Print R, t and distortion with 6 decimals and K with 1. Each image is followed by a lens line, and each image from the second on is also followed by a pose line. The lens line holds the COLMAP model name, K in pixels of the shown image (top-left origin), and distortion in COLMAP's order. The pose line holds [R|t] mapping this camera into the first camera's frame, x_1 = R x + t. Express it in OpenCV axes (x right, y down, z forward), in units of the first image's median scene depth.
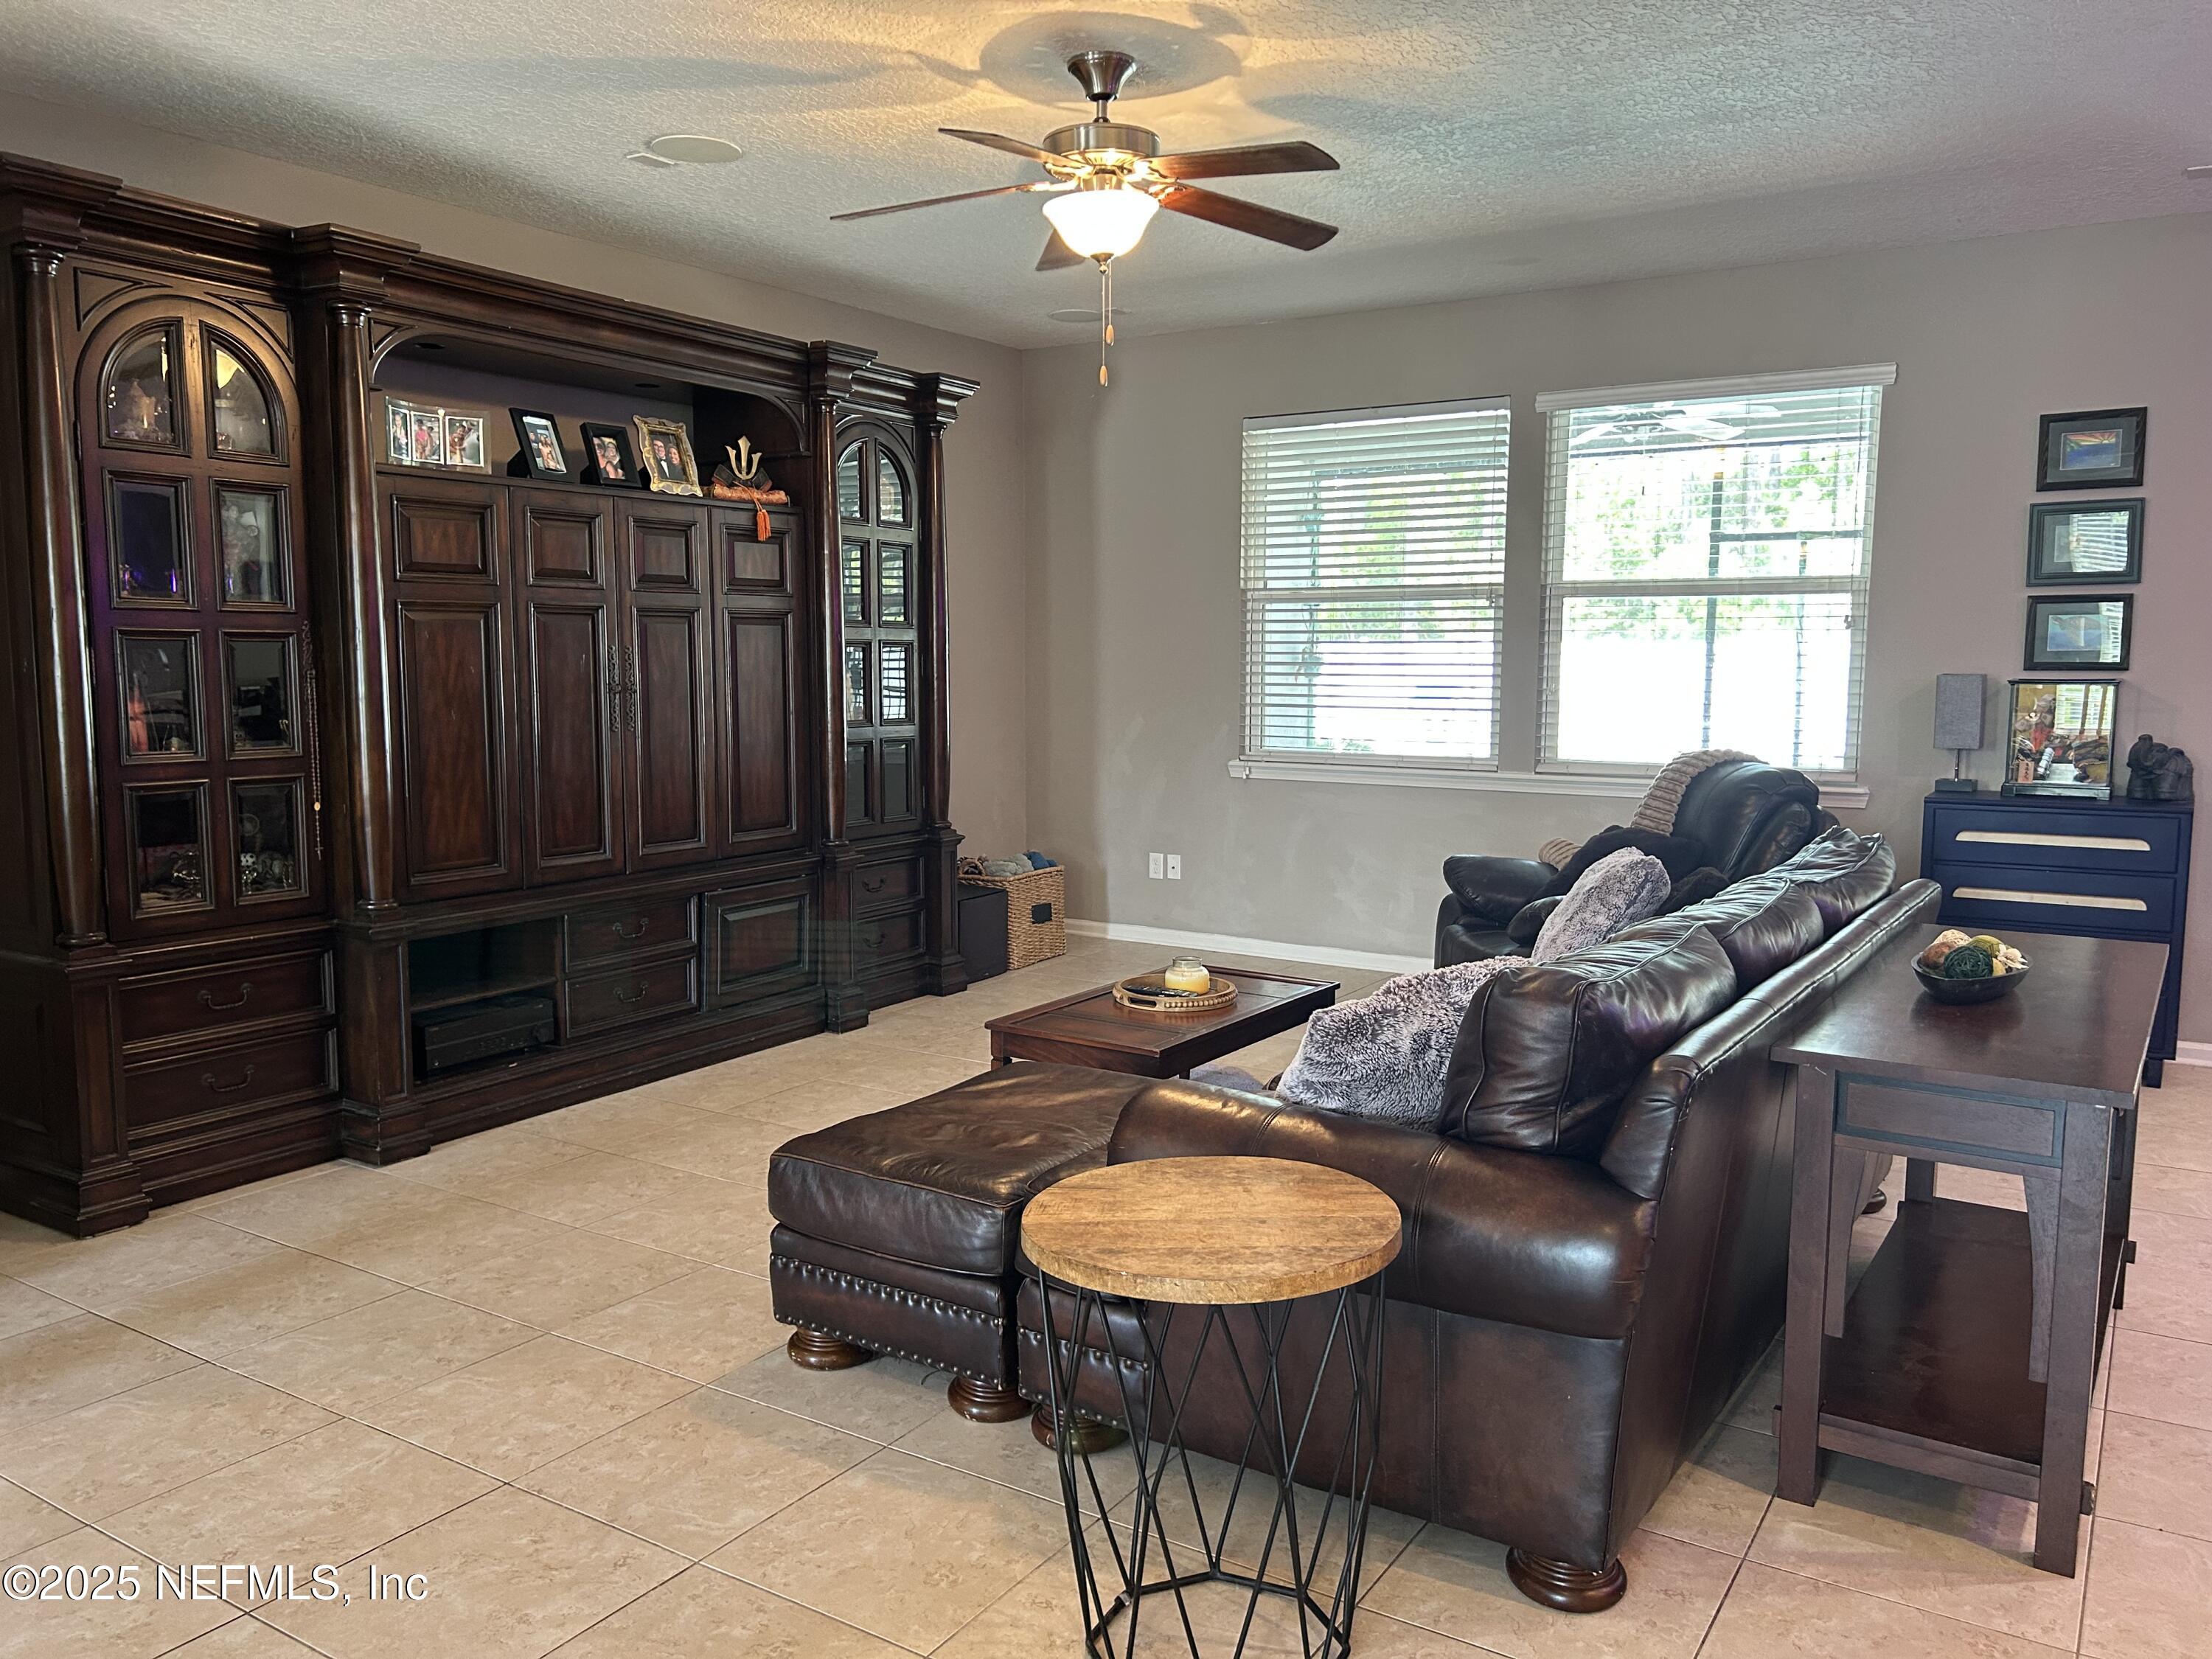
lens RADIAL K [[1661.3, 0, 1108.7], [0, 1661.3, 832.8], [0, 0, 1]] dist [0.123074, -0.160979]
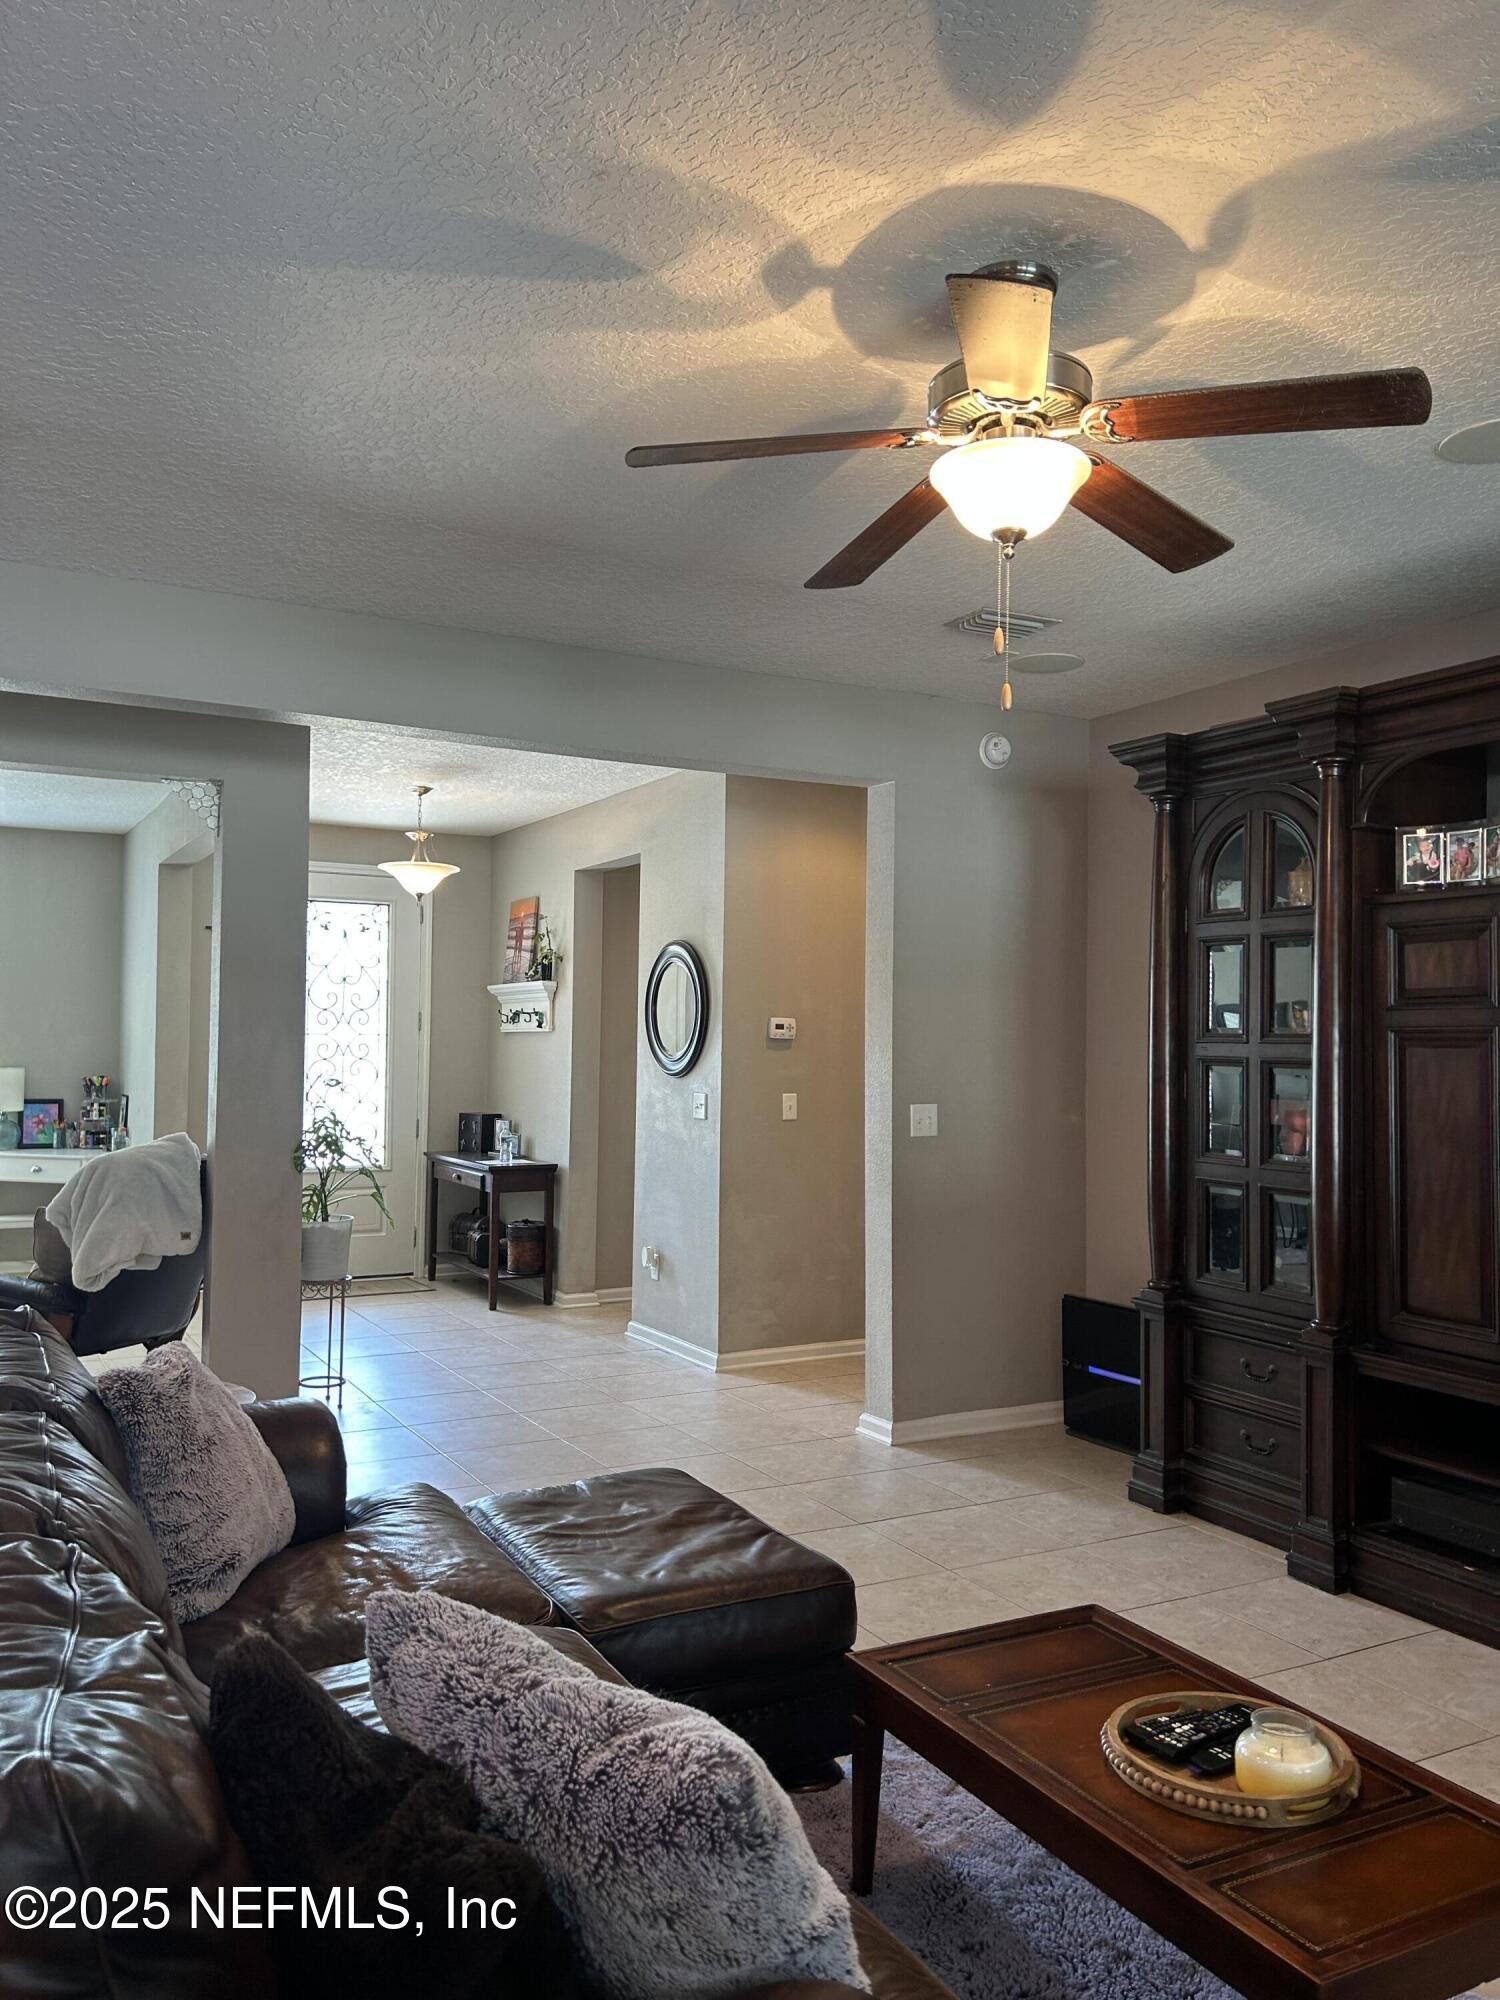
lens RADIAL K [[1502.1, 0, 753.2], [0, 1502.1, 1005.8], [0, 0, 1]] dist [0.123074, -0.160979]
pose [[-0.481389, -0.034369, -0.875833, 0.530468], [-0.109176, 0.993800, 0.021008, -0.125810], [0.869681, 0.105733, -0.482157, 1.079278]]
